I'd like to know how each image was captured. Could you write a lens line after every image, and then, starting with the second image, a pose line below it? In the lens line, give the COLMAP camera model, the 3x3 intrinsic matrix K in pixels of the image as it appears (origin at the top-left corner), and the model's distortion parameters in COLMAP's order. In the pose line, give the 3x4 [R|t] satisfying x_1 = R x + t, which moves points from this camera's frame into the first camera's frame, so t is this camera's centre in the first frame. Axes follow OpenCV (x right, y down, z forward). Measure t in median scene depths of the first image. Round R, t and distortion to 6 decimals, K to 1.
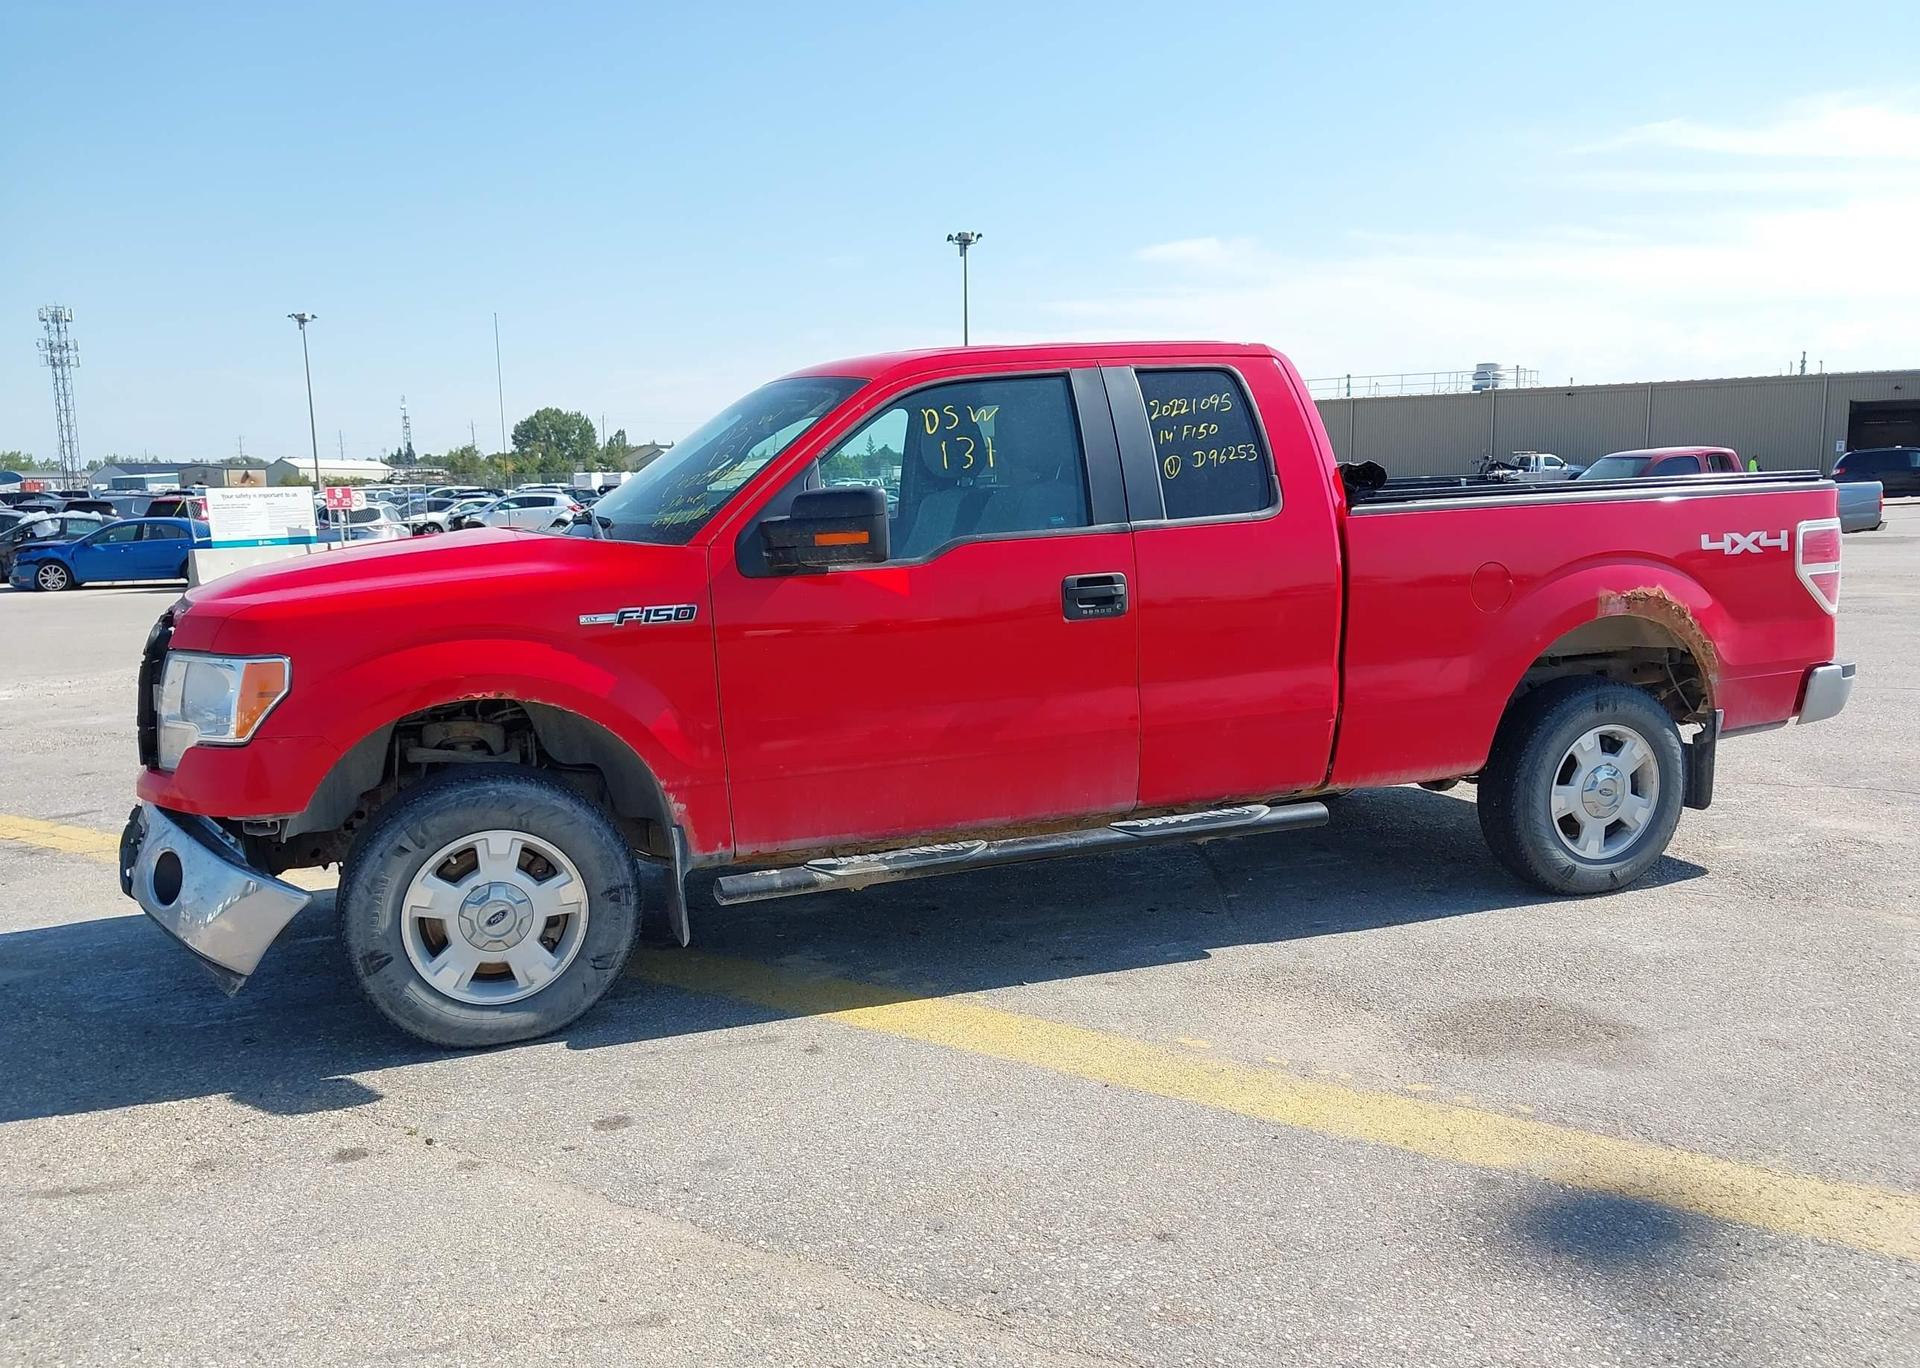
lens RADIAL K [[1502.2, 0, 955.7], [0, 1502.2, 723.9], [0, 0, 1]] dist [0.102390, -0.176310]
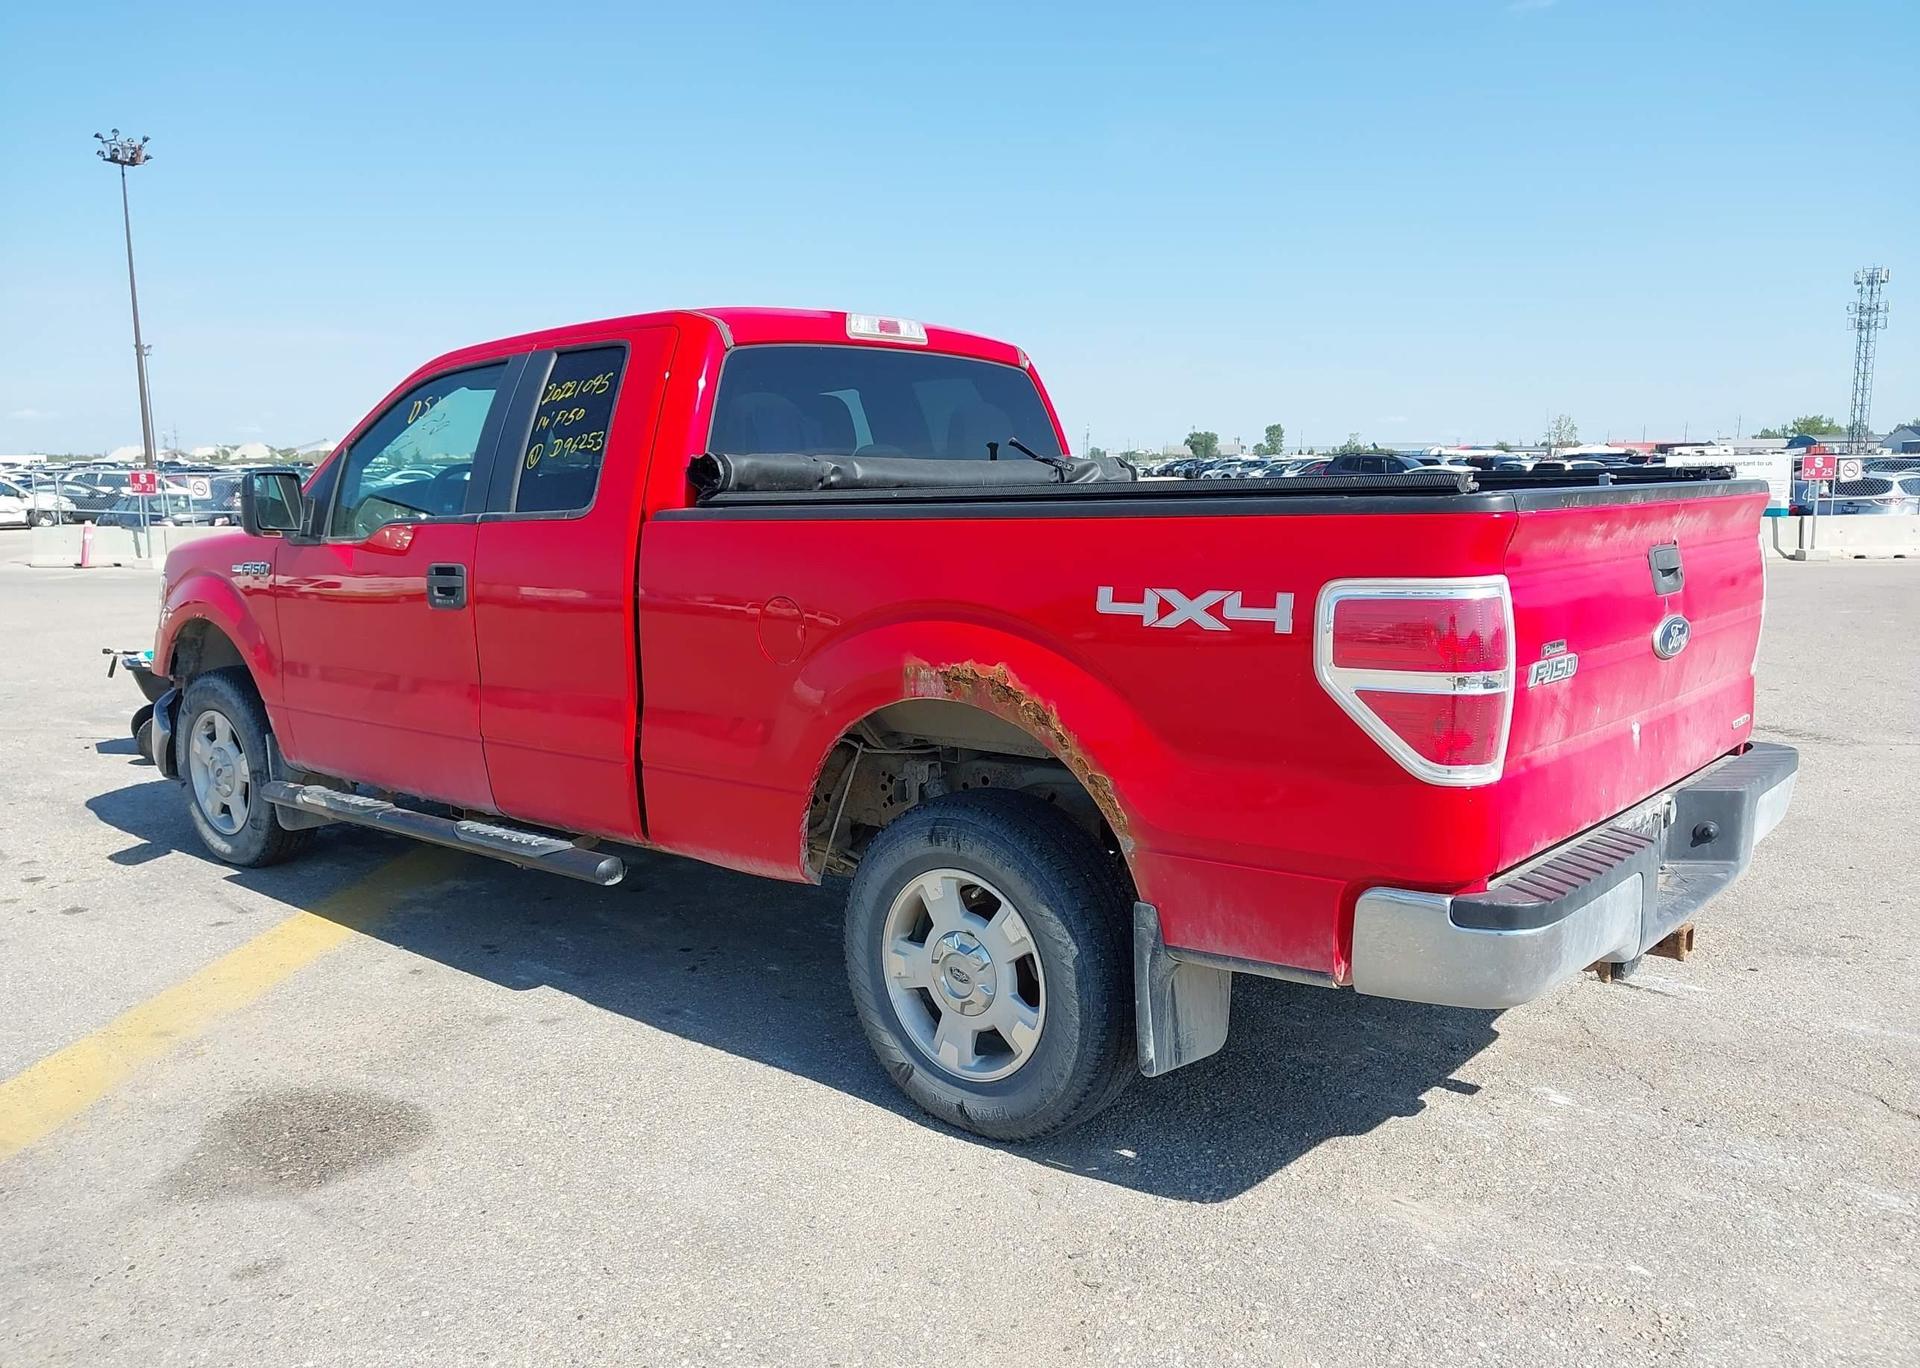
lens RADIAL K [[1502.2, 0, 955.7], [0, 1502.2, 723.9], [0, 0, 1]] dist [0.102390, -0.176310]
pose [[0.478244, 0.160585, -0.863421, 1.084491], [-0.140456, 0.984471, 0.105302, -0.142167], [0.866923, 0.070913, 0.493372, 0.772206]]
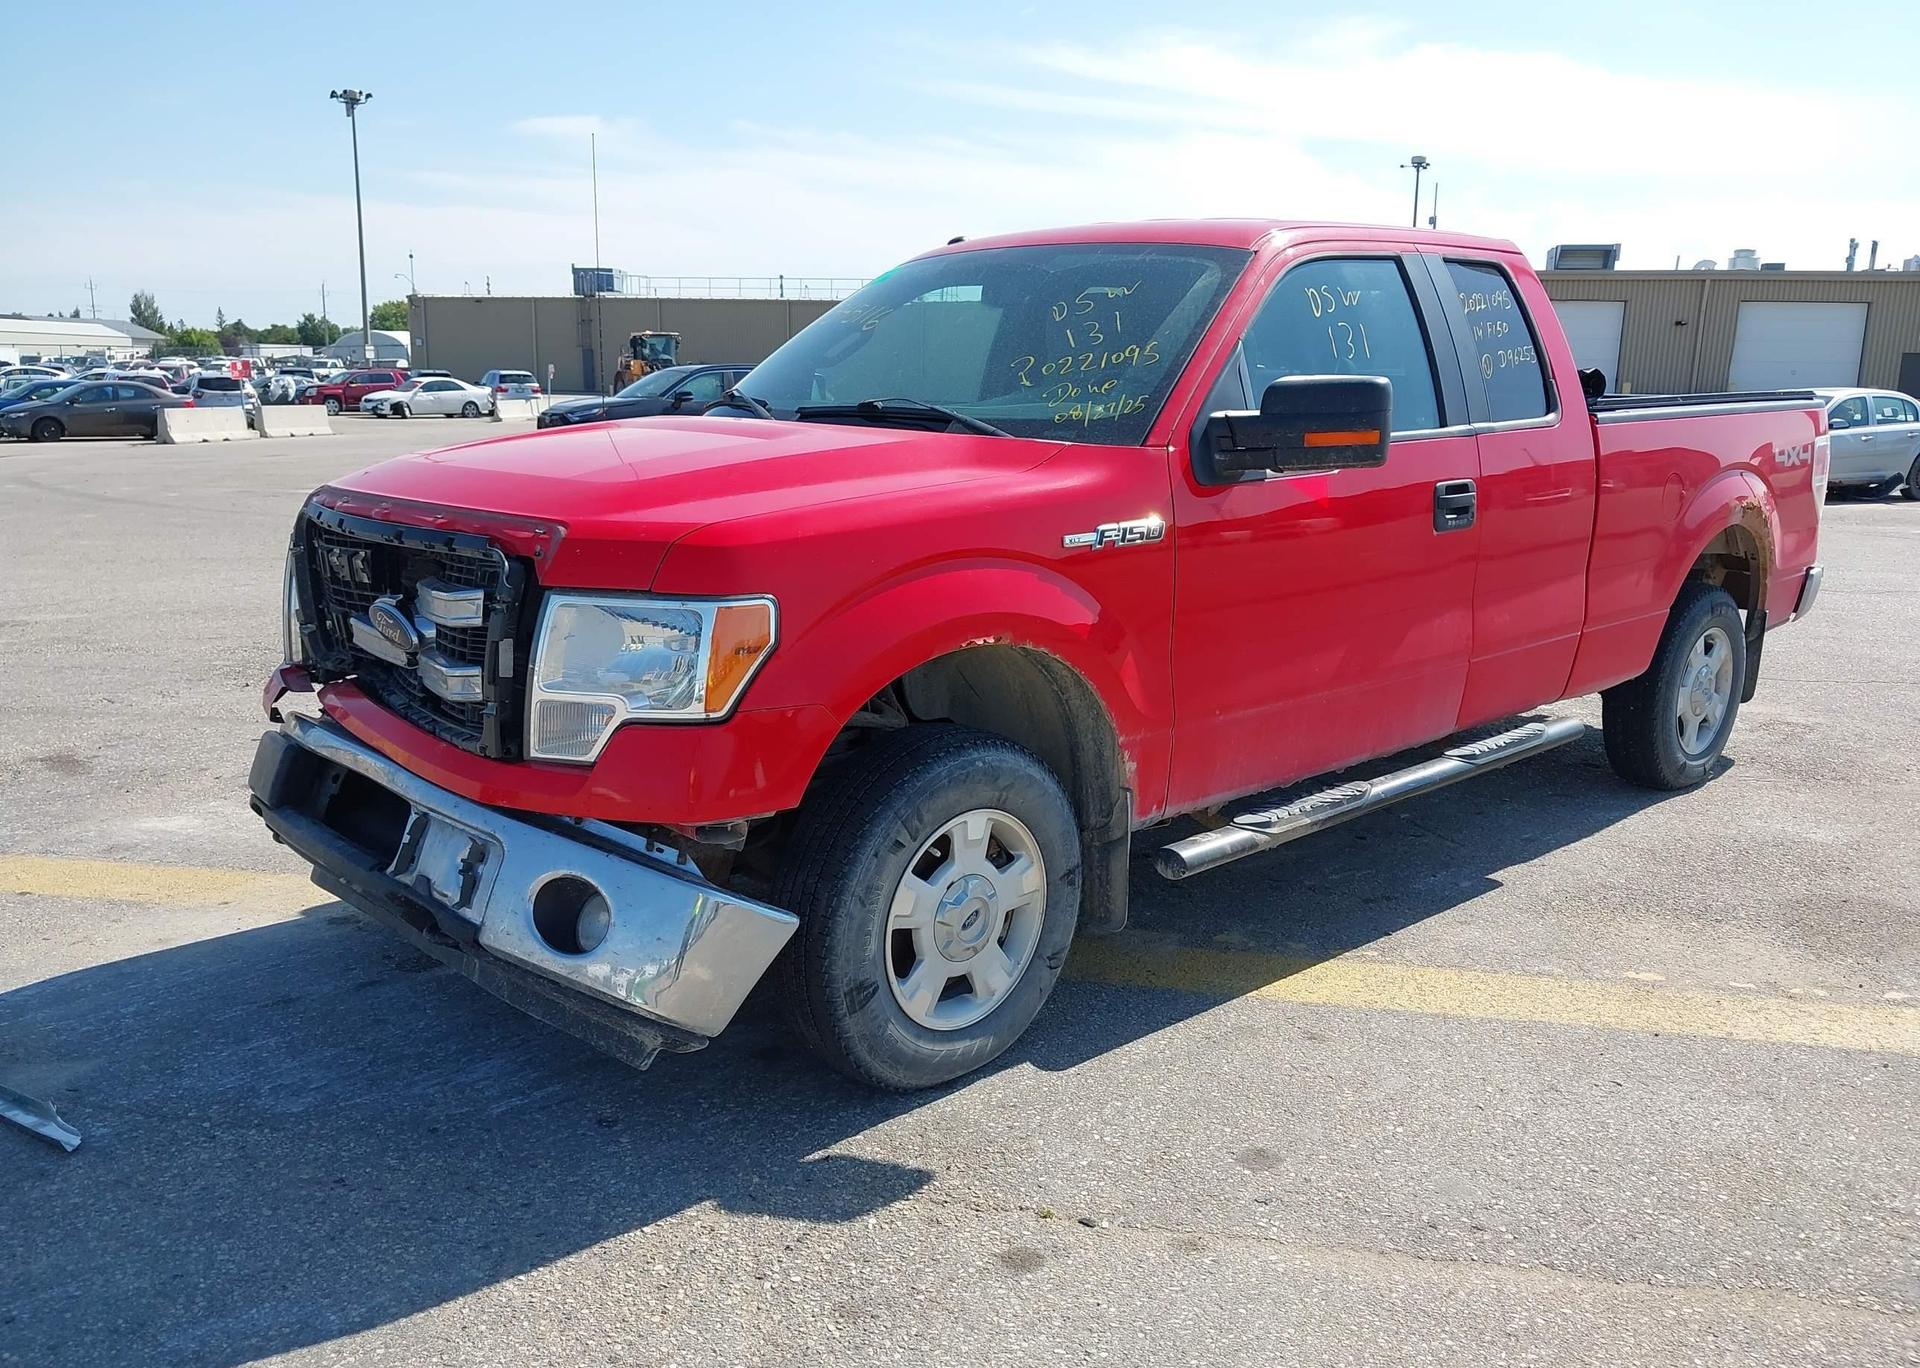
lens RADIAL K [[1502.2, 0, 955.7], [0, 1502.2, 723.9], [0, 0, 1]] dist [0.102390, -0.176310]
pose [[0.925002, -0.054630, 0.376015, -0.520194], [0.030236, 0.997055, 0.070478, -0.026015], [-0.378758, -0.053823, 0.923929, 0.244080]]
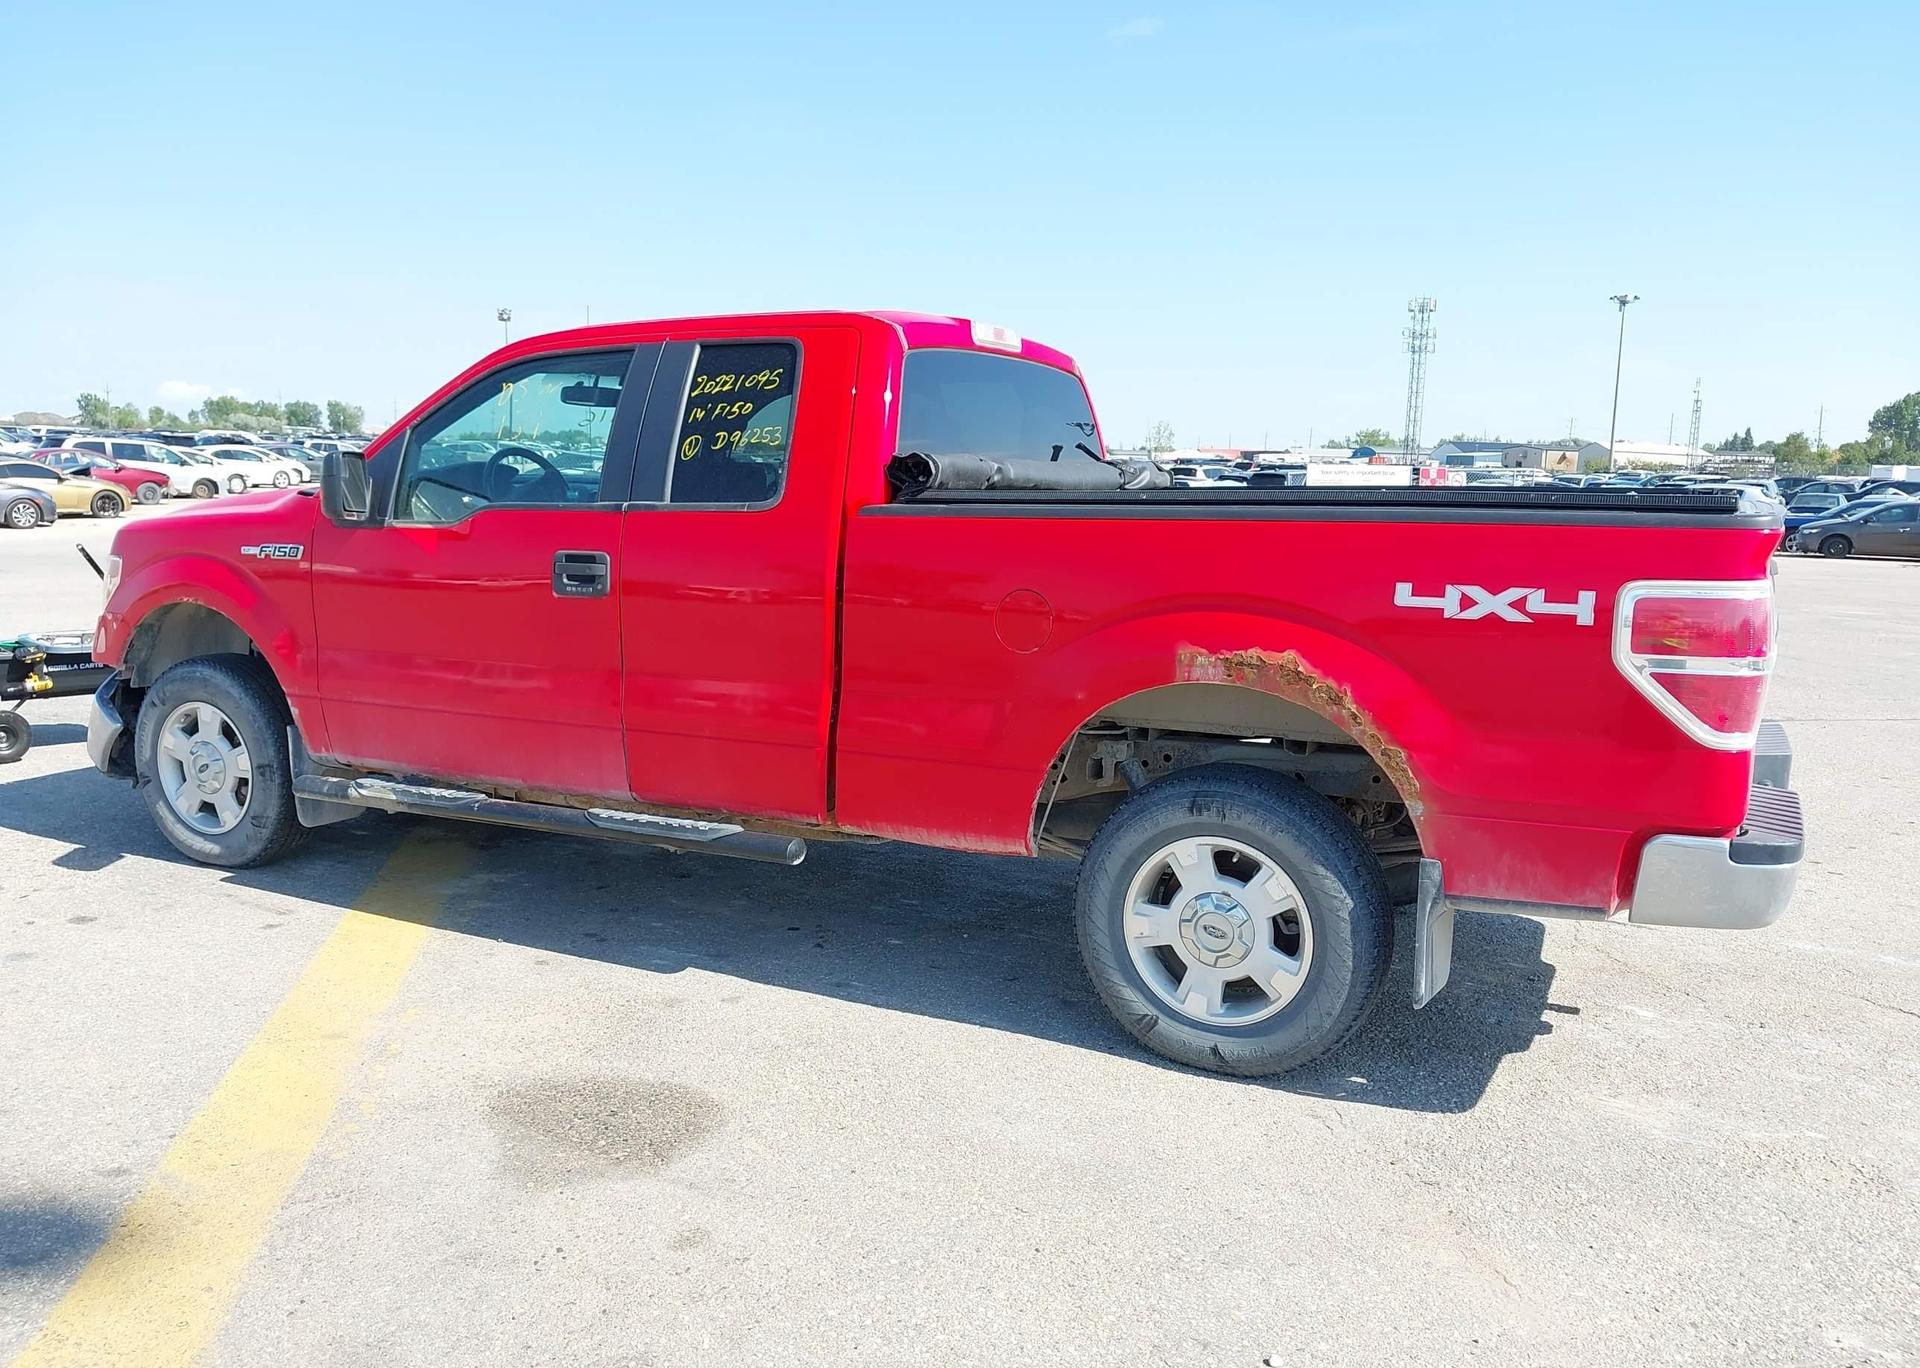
lens RADIAL K [[1491.8, 0, 960.6], [0, 1491.8, 714.4], [0, 0, 1]] dist [0.125706, -0.259217]
pose [[0.677786, 0.156213, -0.718473, 0.946162], [-0.151845, 0.985844, 0.071099, -0.098266], [0.719409, 0.060907, 0.691911, 0.482314]]
